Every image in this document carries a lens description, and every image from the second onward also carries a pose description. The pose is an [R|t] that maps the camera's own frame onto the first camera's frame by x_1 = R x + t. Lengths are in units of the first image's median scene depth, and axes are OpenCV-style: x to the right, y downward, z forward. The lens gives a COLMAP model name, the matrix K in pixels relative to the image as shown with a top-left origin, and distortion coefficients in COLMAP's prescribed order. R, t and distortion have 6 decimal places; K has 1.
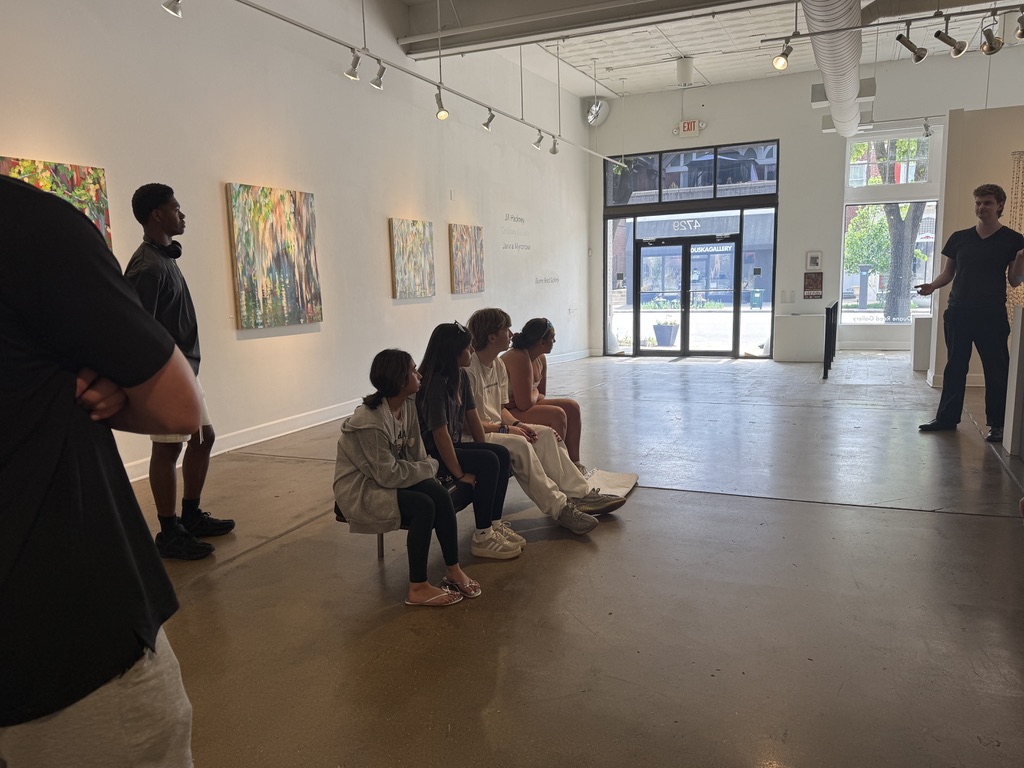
lens RADIAL K [[775.7, 0, 517.9], [0, 775.7, 389.9], [0, 0, 1]] dist [0.067245, -0.067585]
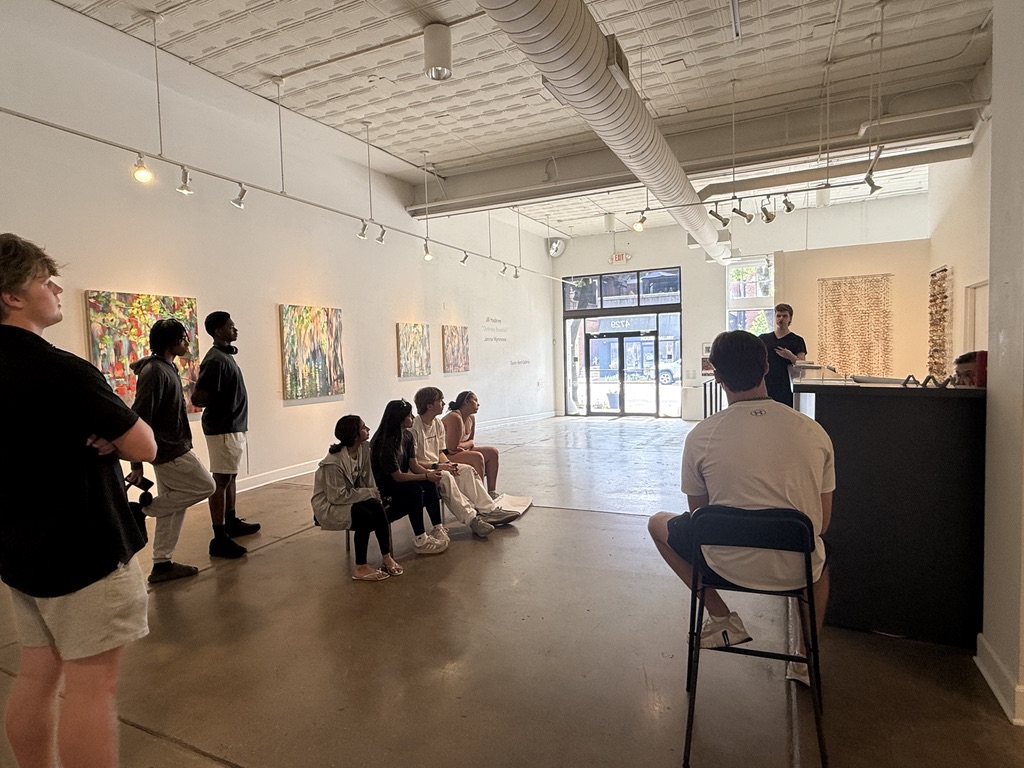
lens RADIAL K [[575.3, 0, 511.2], [0, 575.3, 387.9], [0, 0, 1]] dist [0.017366, 0.003767]
pose [[0.999494, 0.000501, -0.031793, 0.112794], [-0.003345, 0.995984, -0.089463, -0.001700], [0.031620, 0.089525, 0.995483, -0.091076]]
